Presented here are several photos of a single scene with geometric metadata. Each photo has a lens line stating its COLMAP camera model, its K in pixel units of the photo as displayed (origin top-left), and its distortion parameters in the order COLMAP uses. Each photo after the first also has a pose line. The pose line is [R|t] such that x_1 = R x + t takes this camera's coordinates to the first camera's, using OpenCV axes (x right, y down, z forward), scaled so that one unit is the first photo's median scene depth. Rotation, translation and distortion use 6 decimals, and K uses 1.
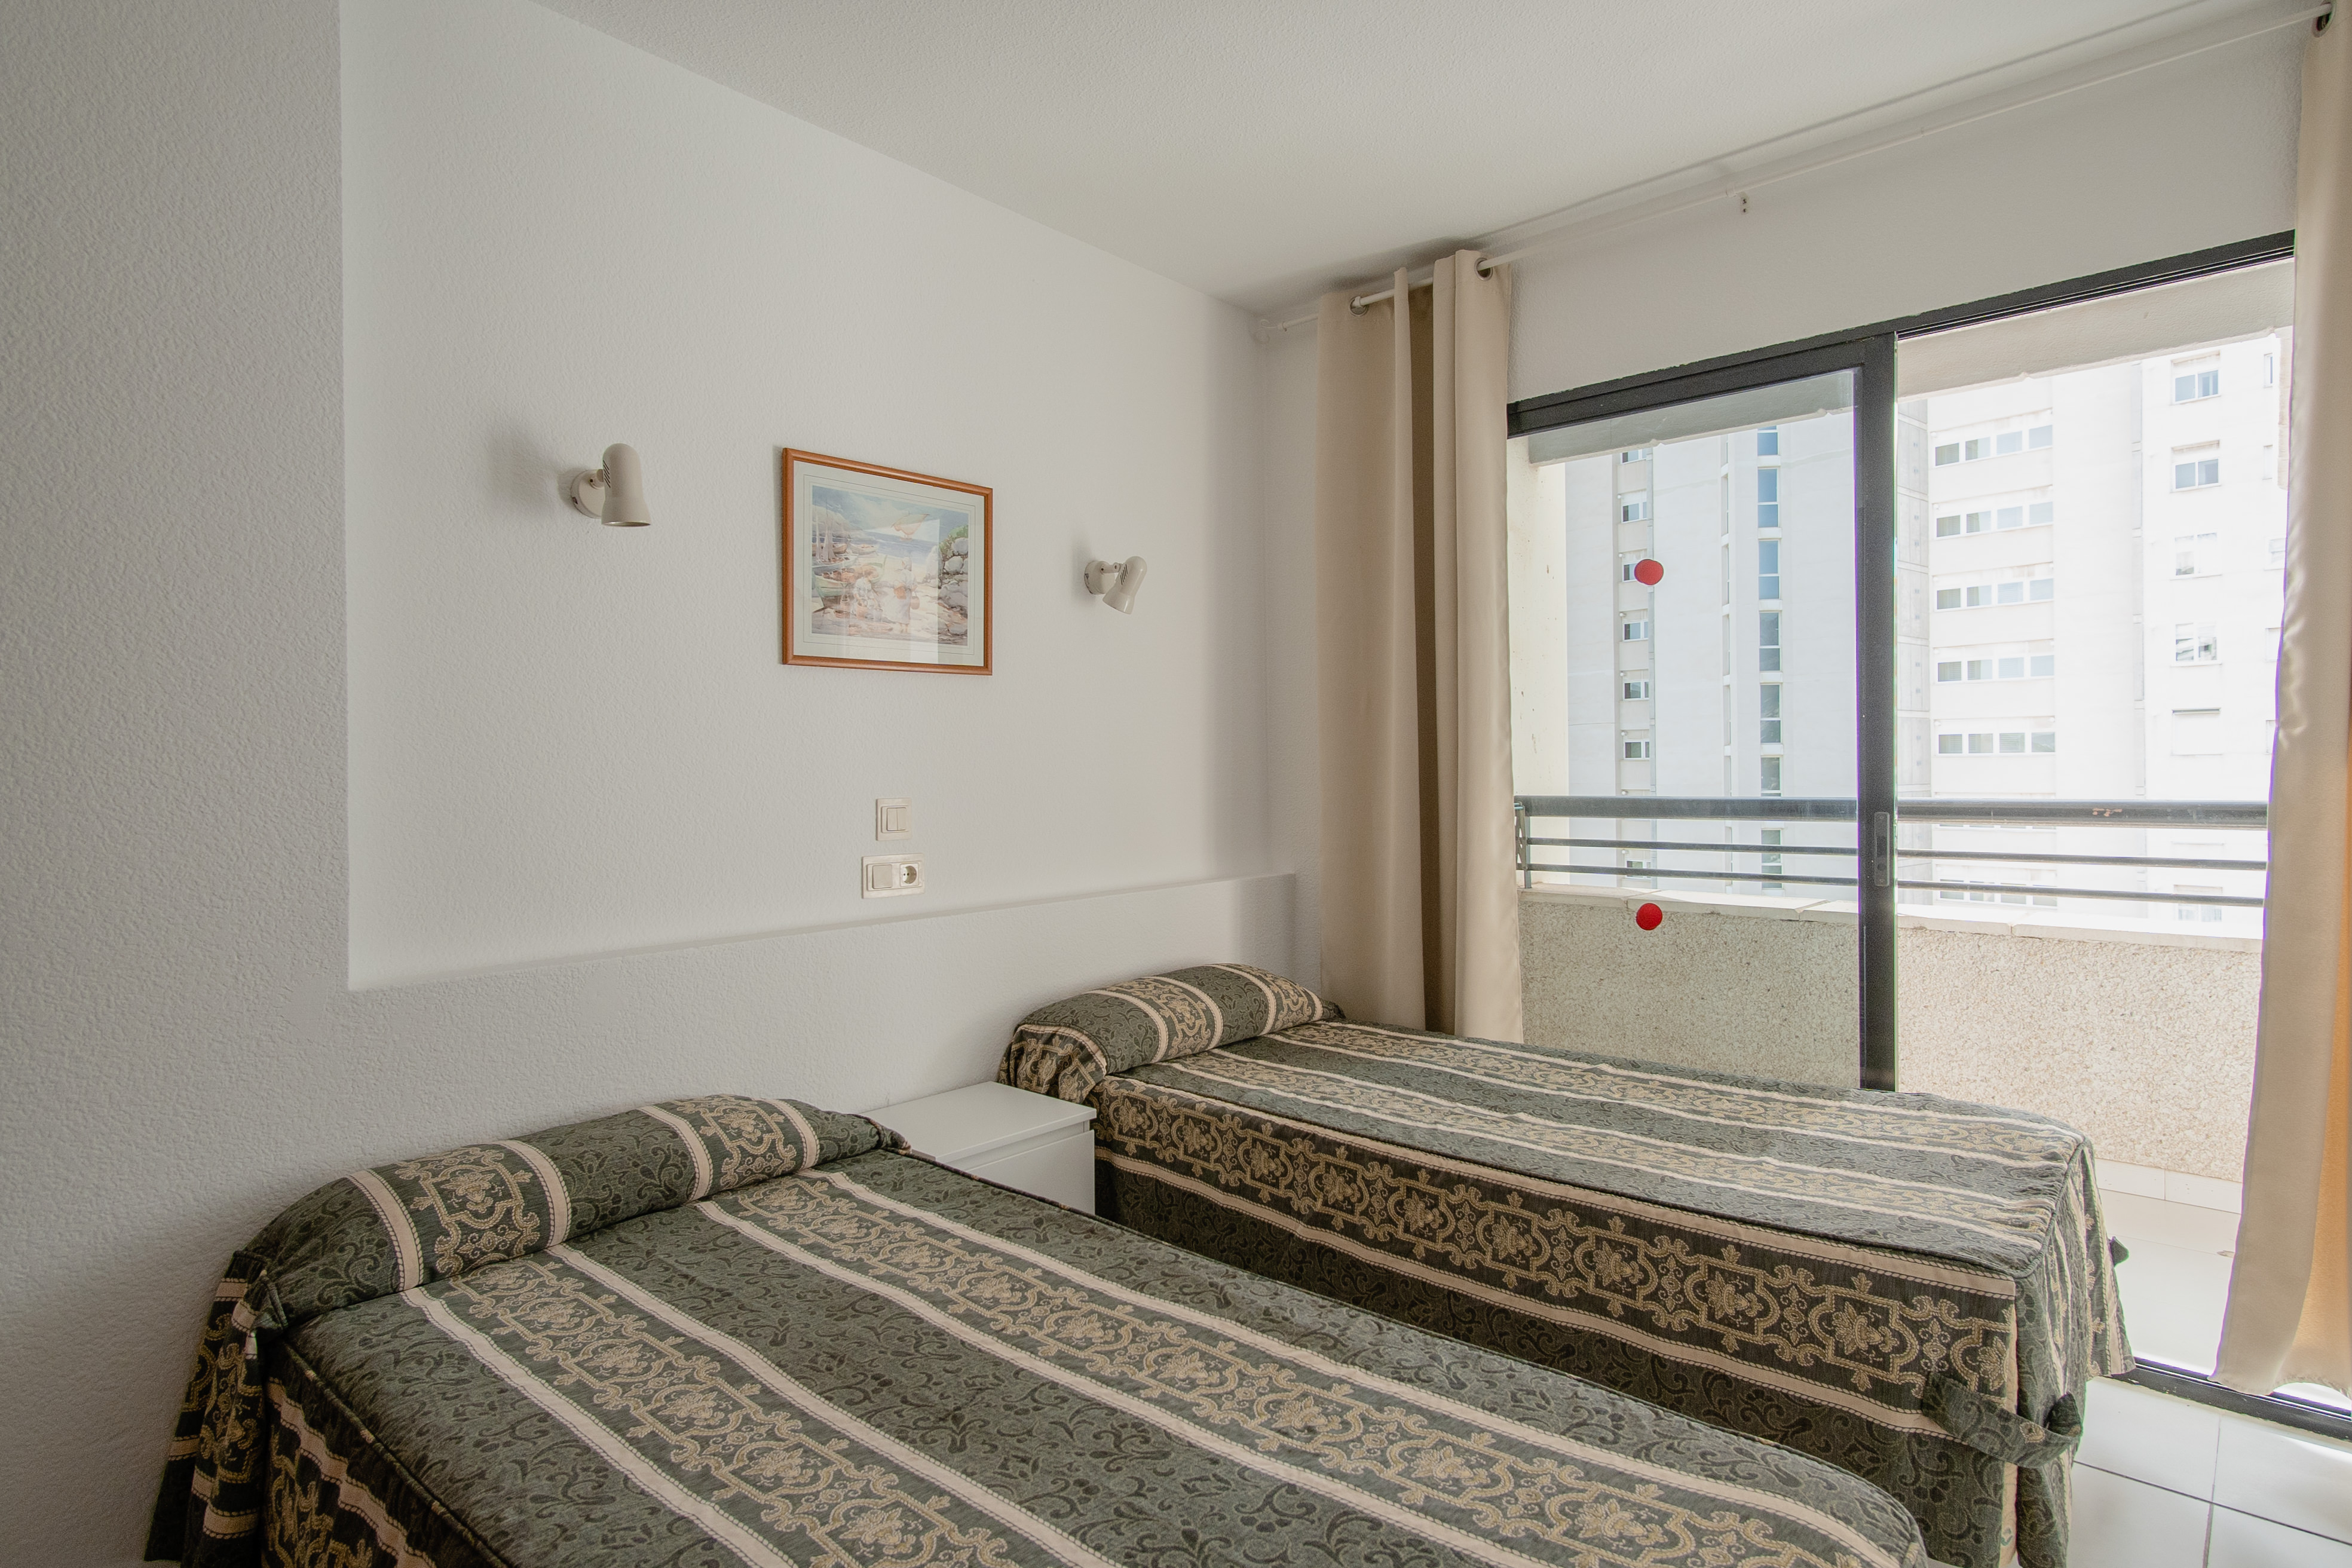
lens RADIAL K [[1254.3, 0, 1181.4], [0, 1254.3, 781.6], [0, 0, 1]] dist [0.007868, -0.000427]
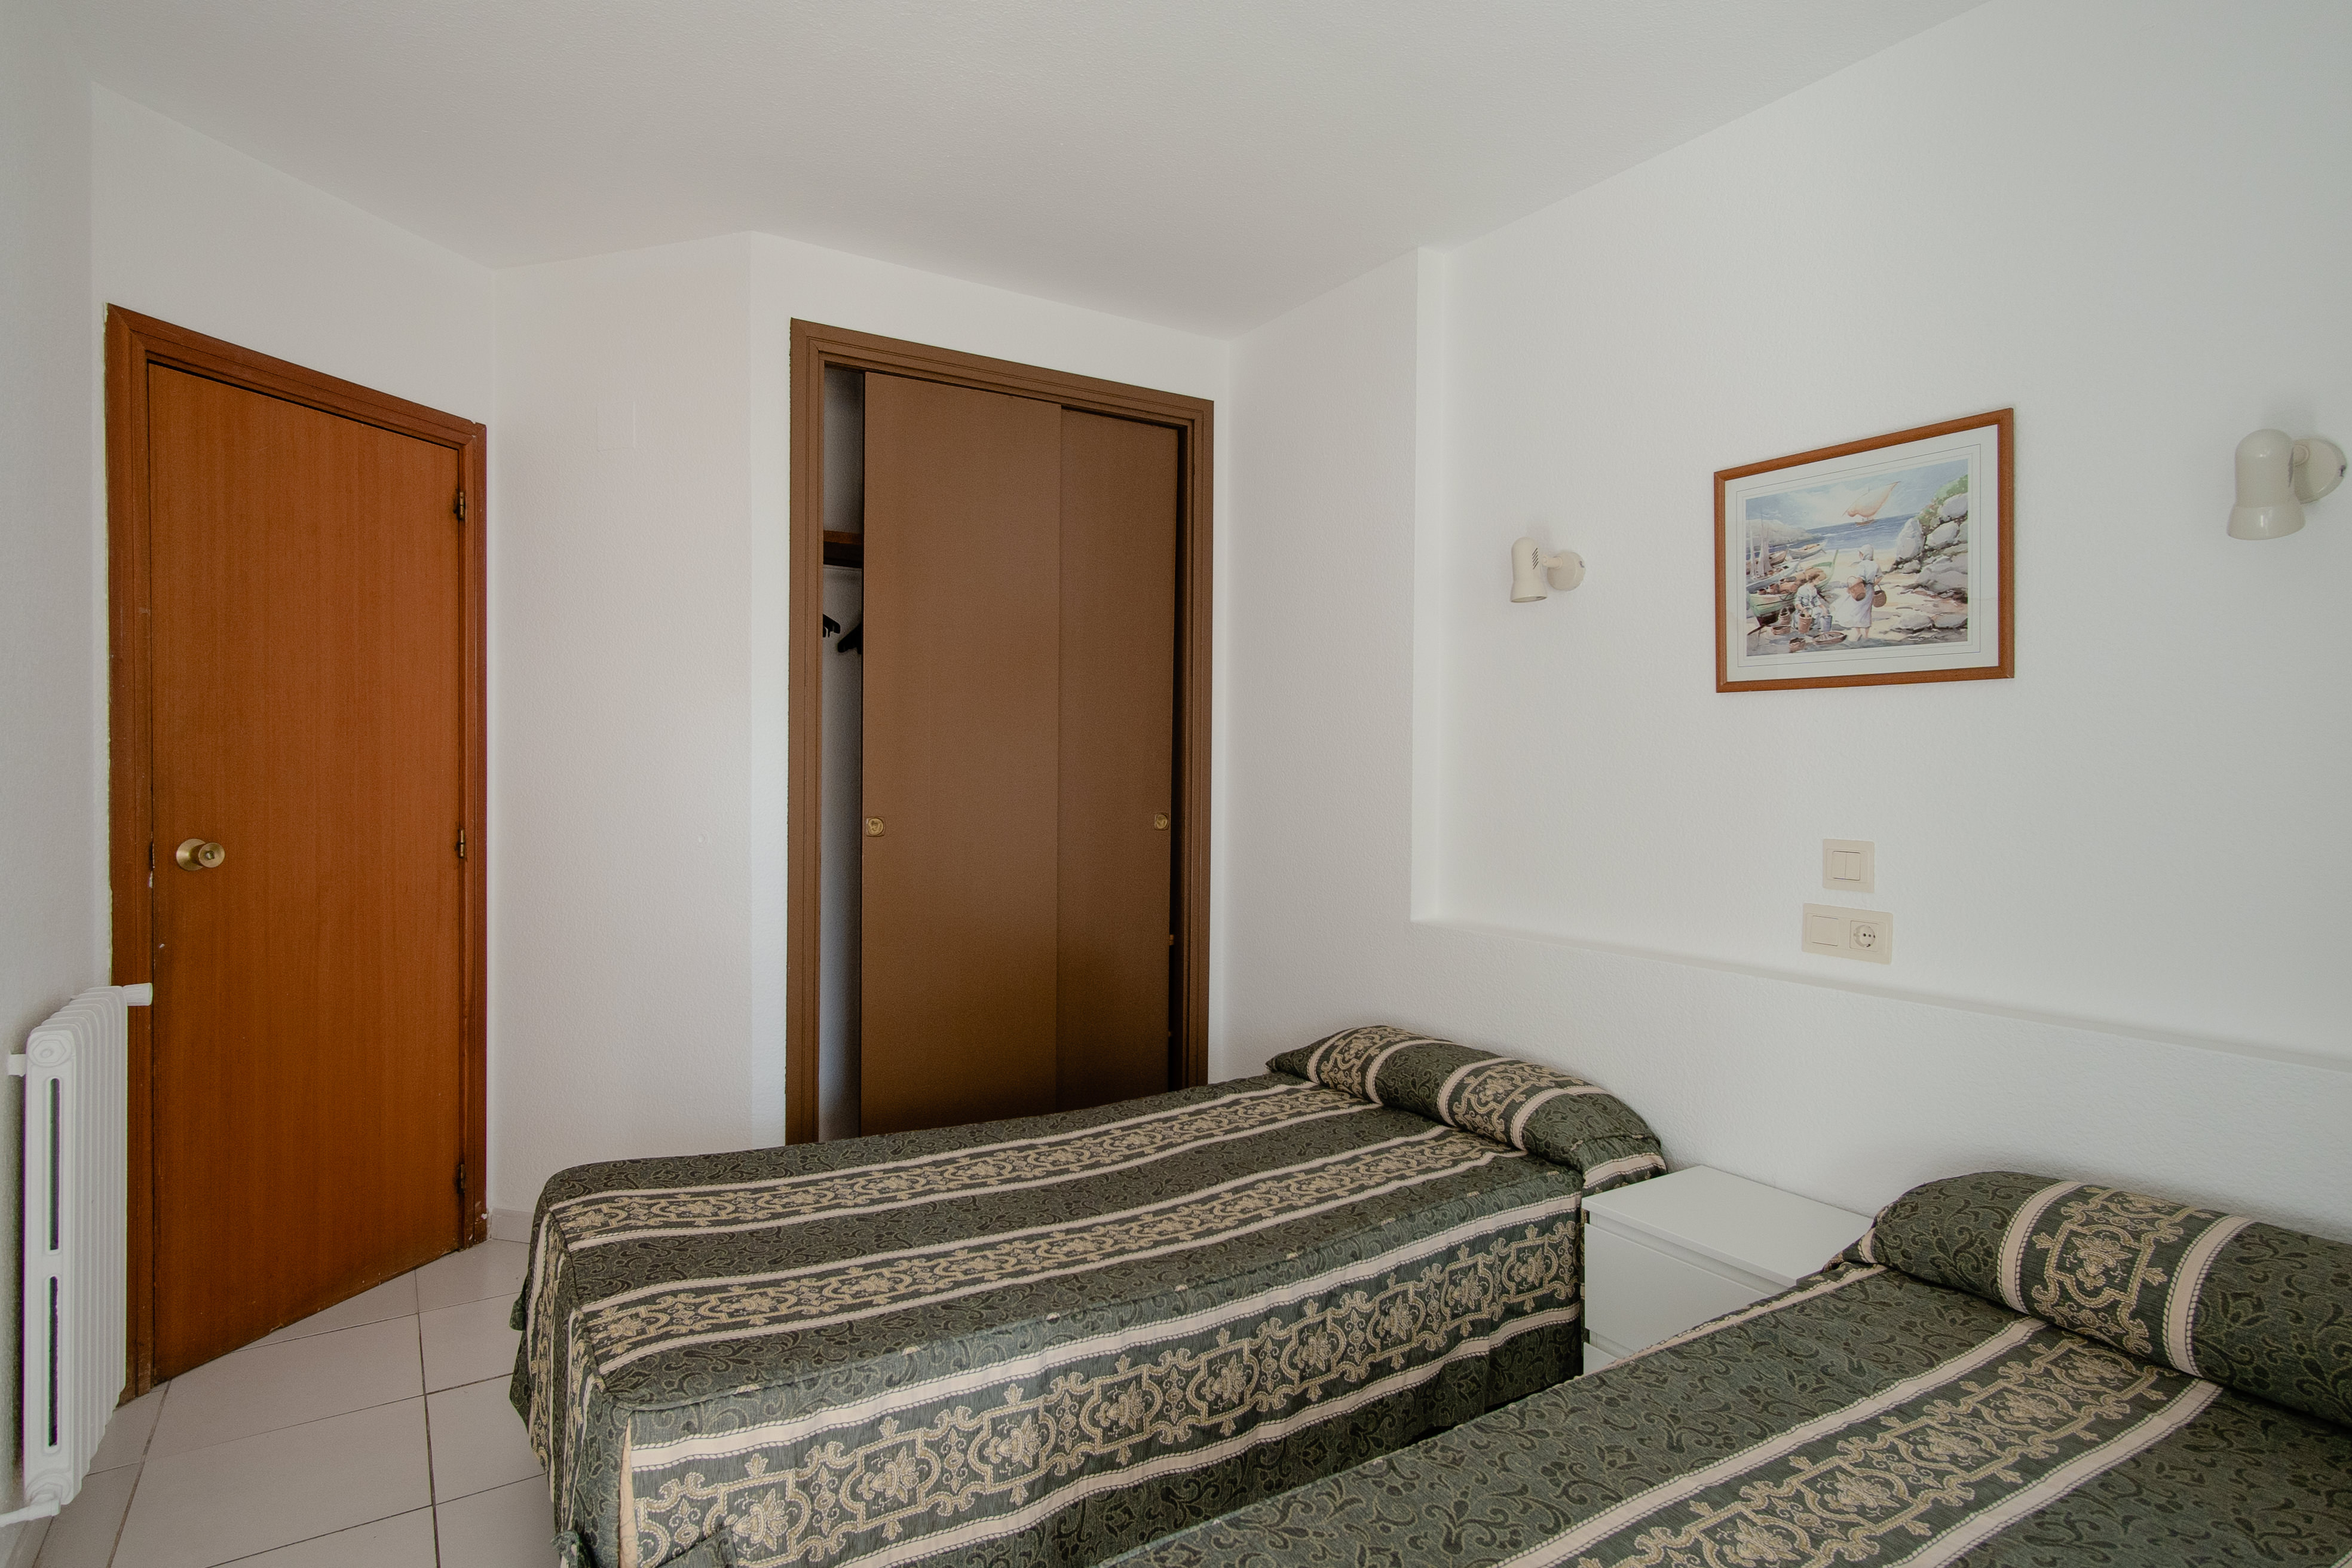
lens RADIAL K [[1254.3, 0, 1177.2], [0, 1254.3, 783.3], [0, 0, 1]] dist [0.007868, -0.000427]
pose [[-0.290358, 0.014083, -0.956815, 0.685651], [-0.039232, 0.998876, 0.026607, -0.030461], [0.956114, 0.045264, -0.289479, 0.822081]]
